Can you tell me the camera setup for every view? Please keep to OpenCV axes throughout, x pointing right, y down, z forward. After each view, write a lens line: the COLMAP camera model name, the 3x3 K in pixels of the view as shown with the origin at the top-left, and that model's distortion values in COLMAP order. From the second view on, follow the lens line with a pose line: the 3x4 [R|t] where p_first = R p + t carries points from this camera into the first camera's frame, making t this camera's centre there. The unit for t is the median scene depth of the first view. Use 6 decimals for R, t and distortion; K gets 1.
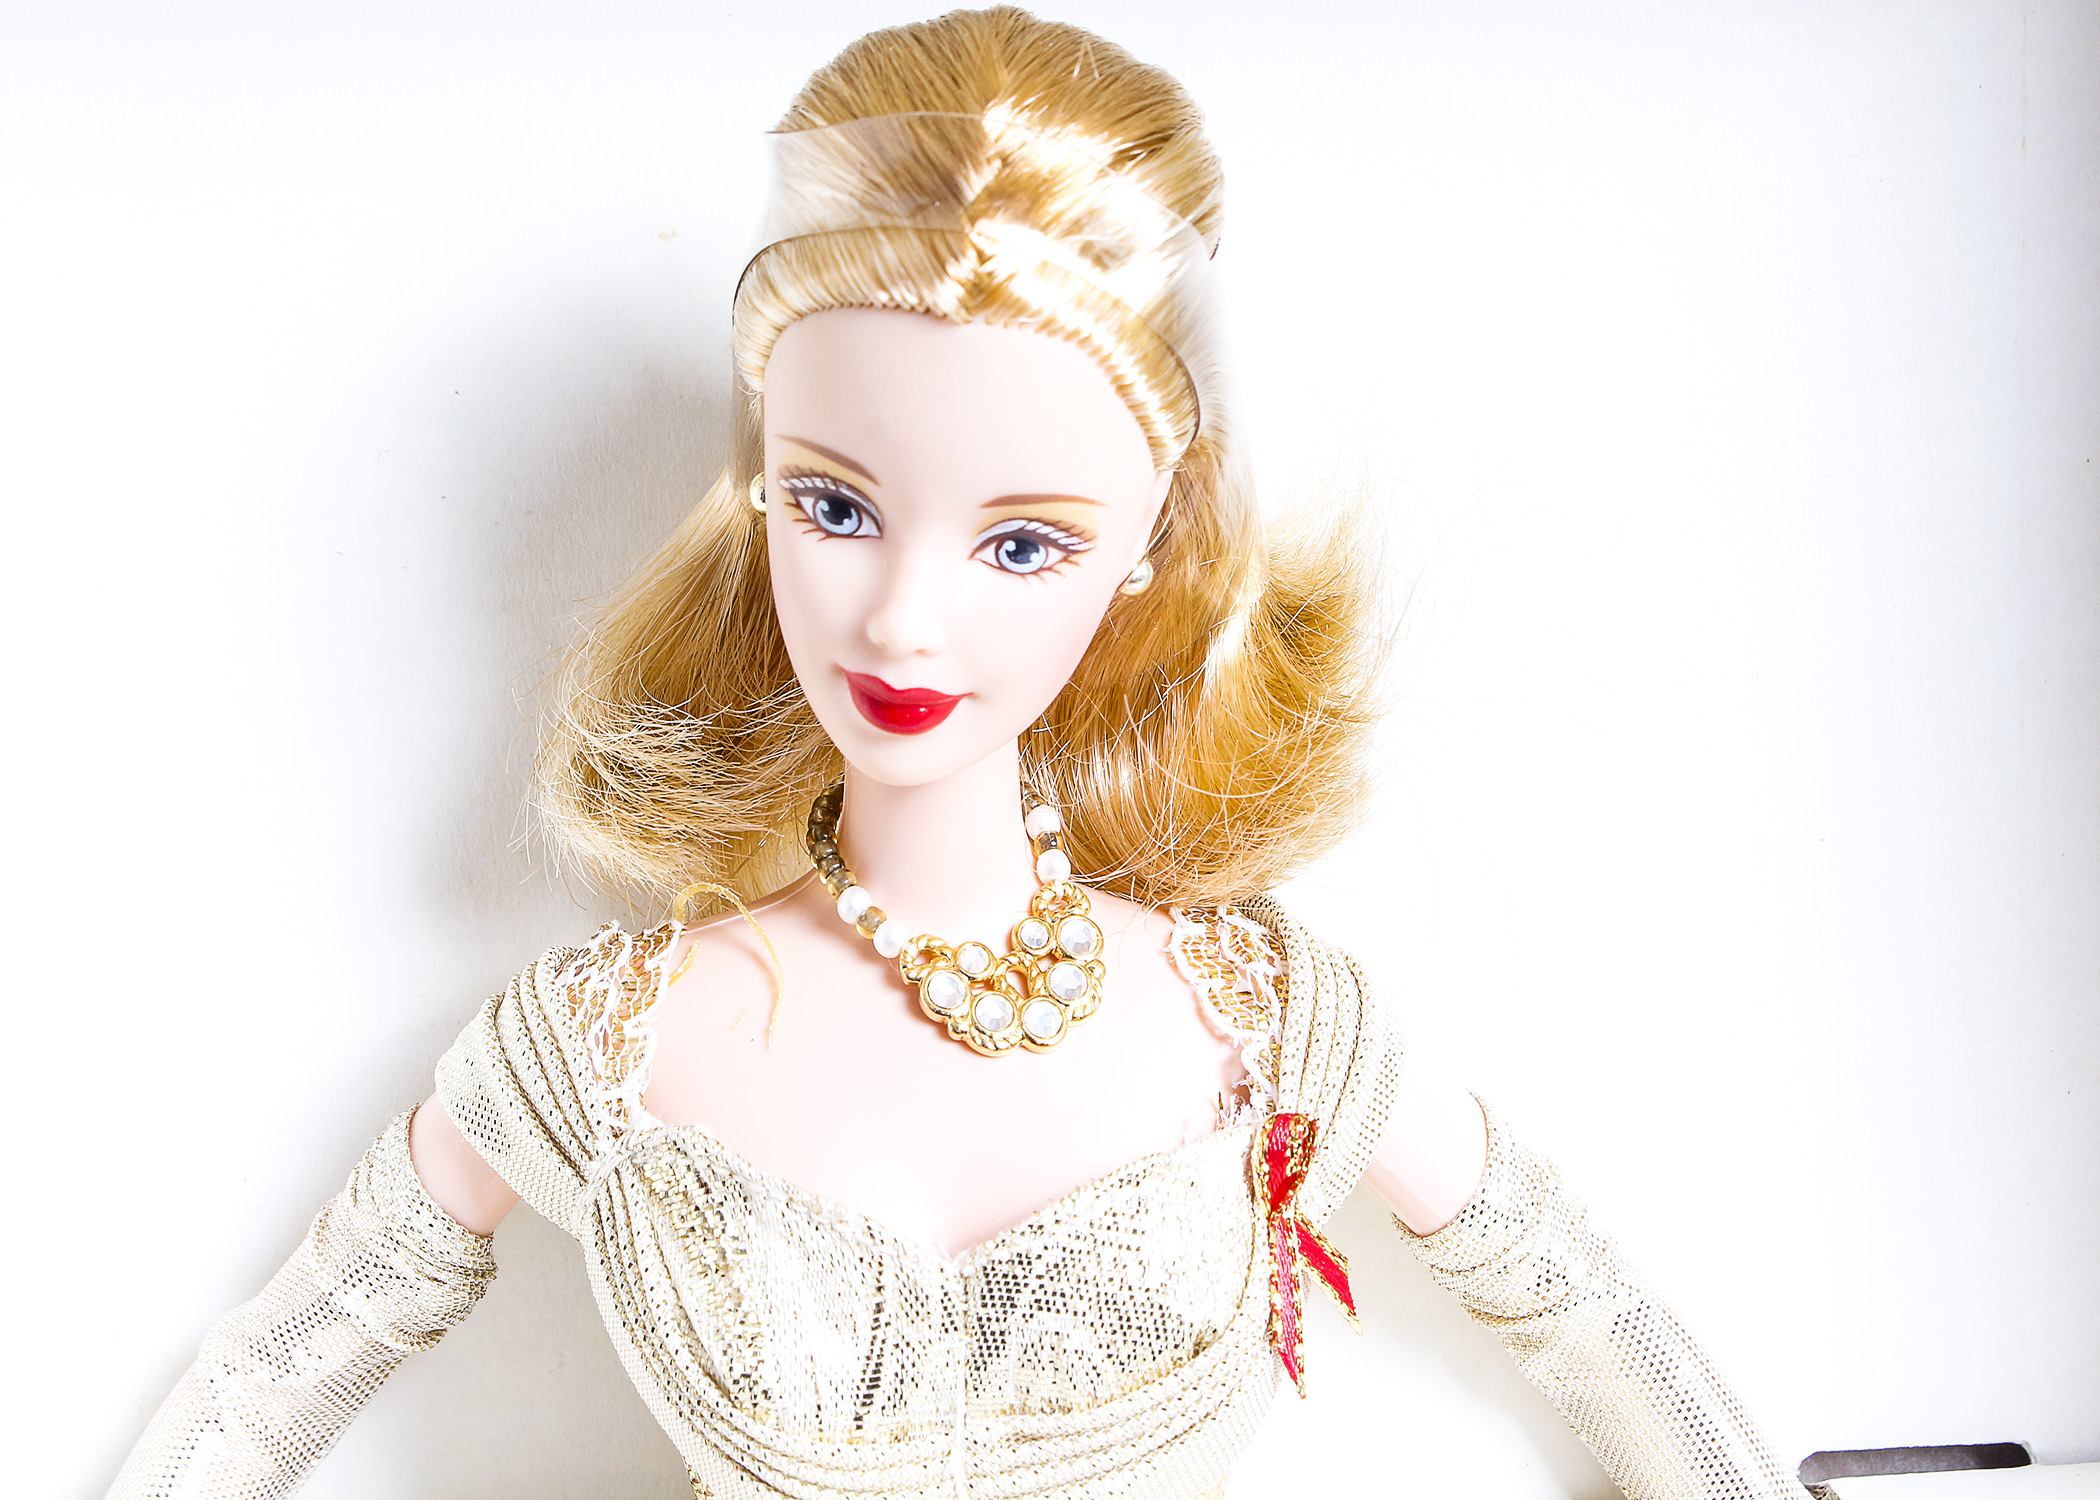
lens RADIAL K [[4505.6, 0, 1050.0], [0, 4505.6, 750.0], [0, 0, 1]] dist [-0.018078, -0.268309]
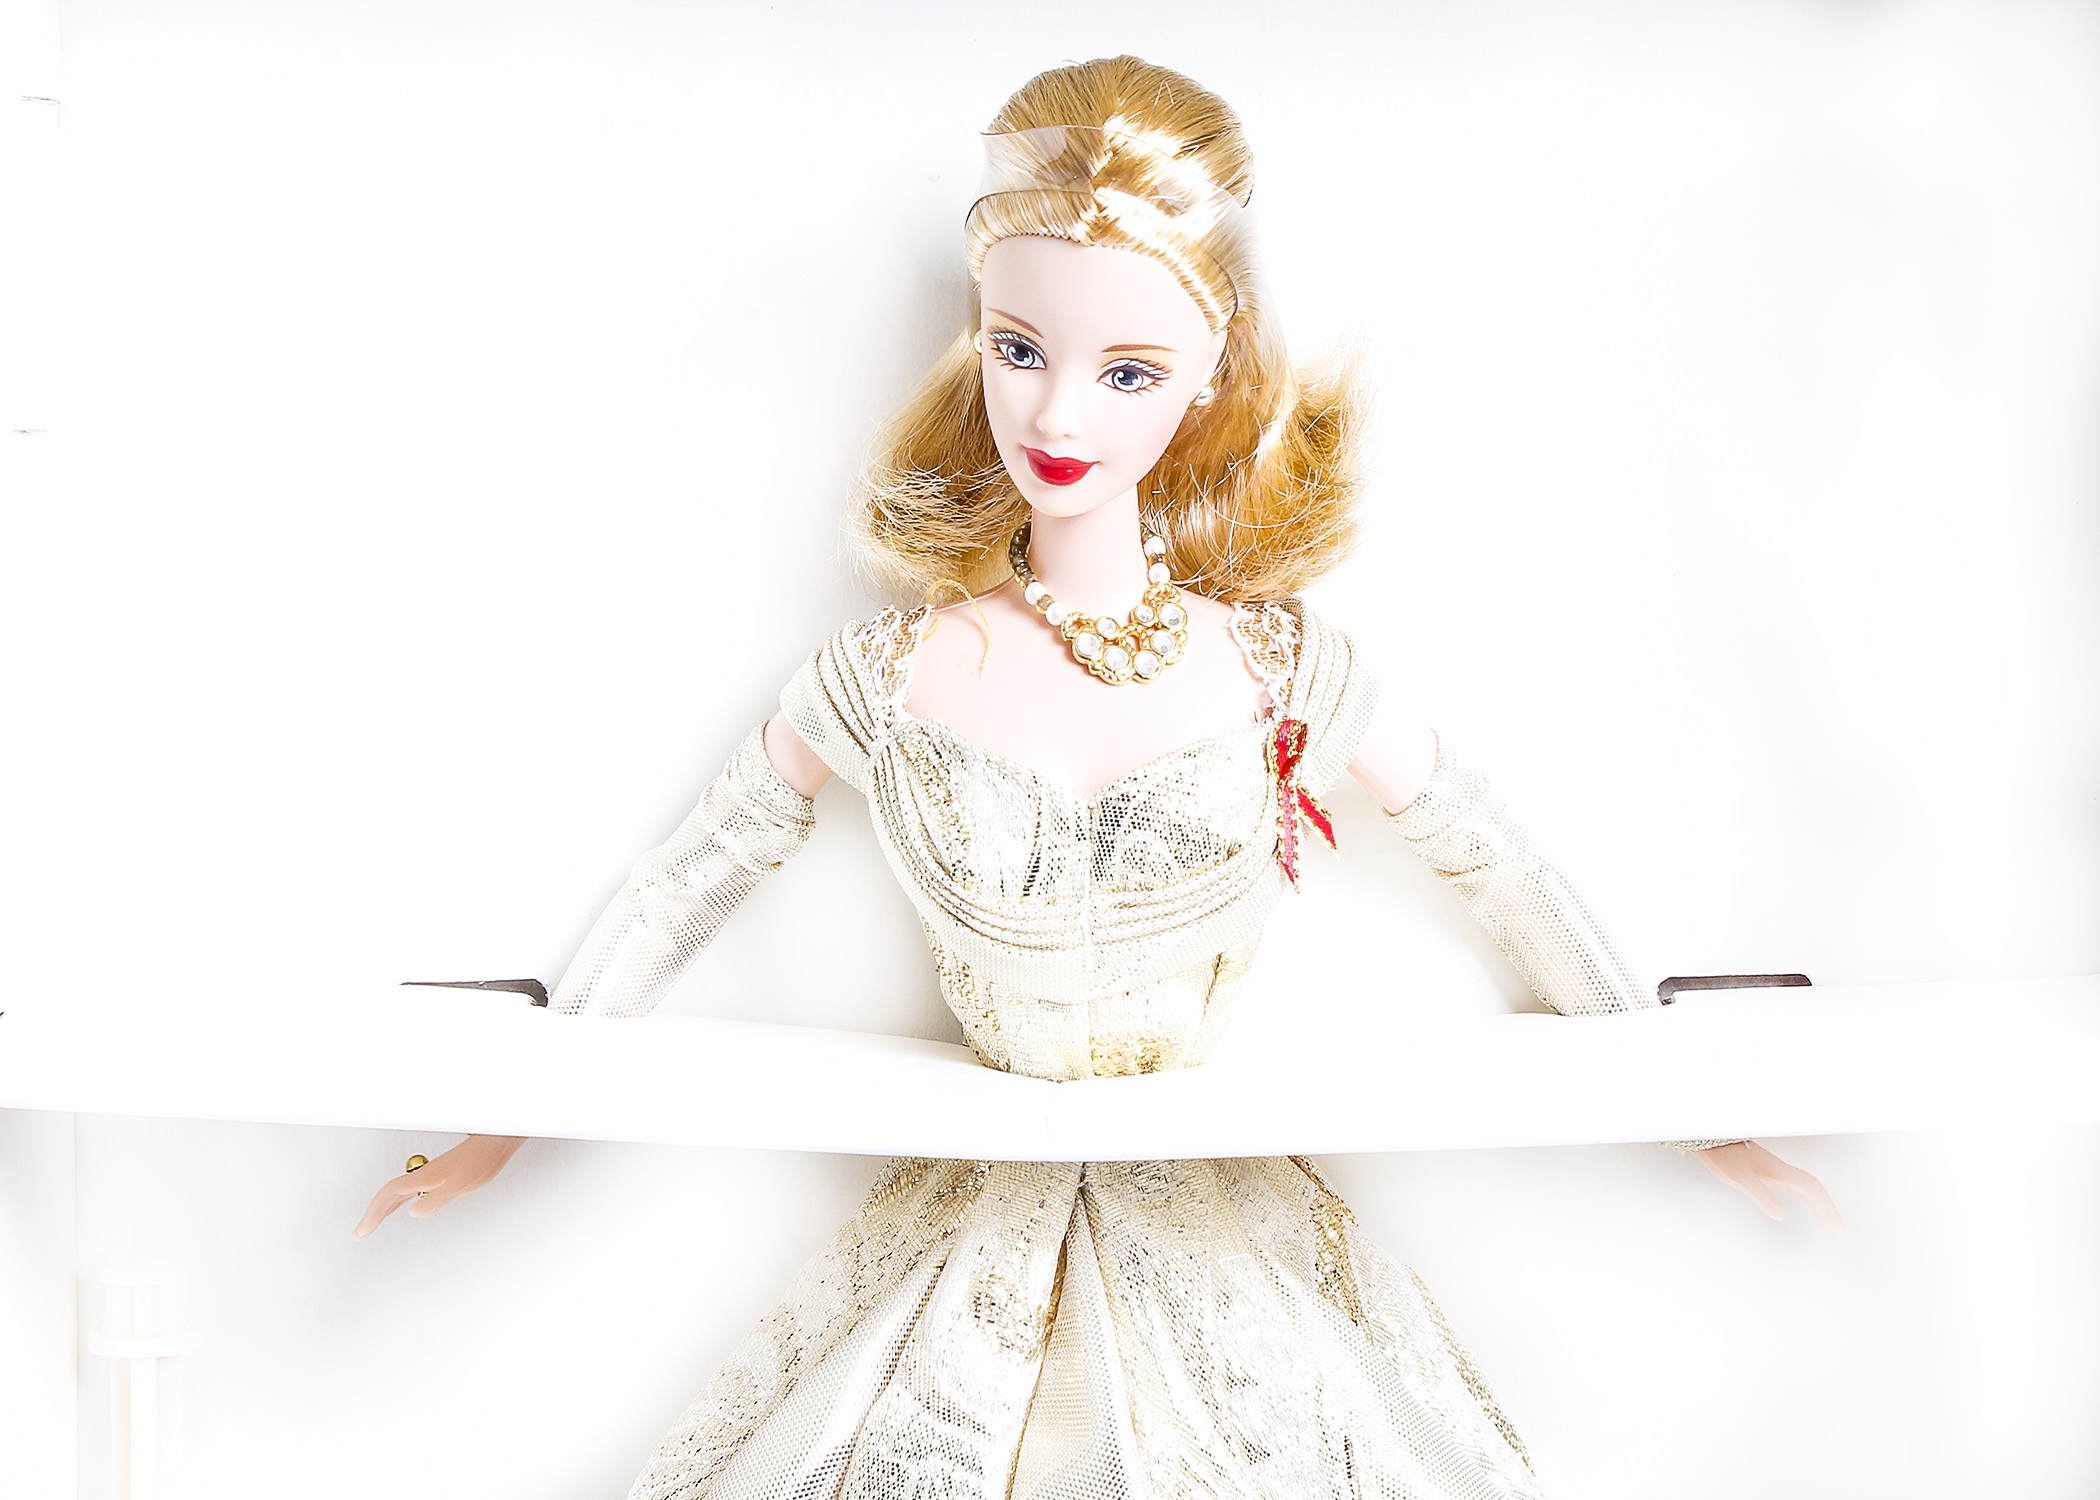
lens RADIAL K [[5335.1, 0, 1050.0], [0, 5335.1, 750.0], [0, 0, 1]] dist [-0.045833, -0.097497]
pose [[0.996449, 0.018710, -0.082094, 0.127920], [-0.017128, 0.999655, 0.019935, 0.054844], [0.082438, -0.018458, 0.996425, -0.979209]]
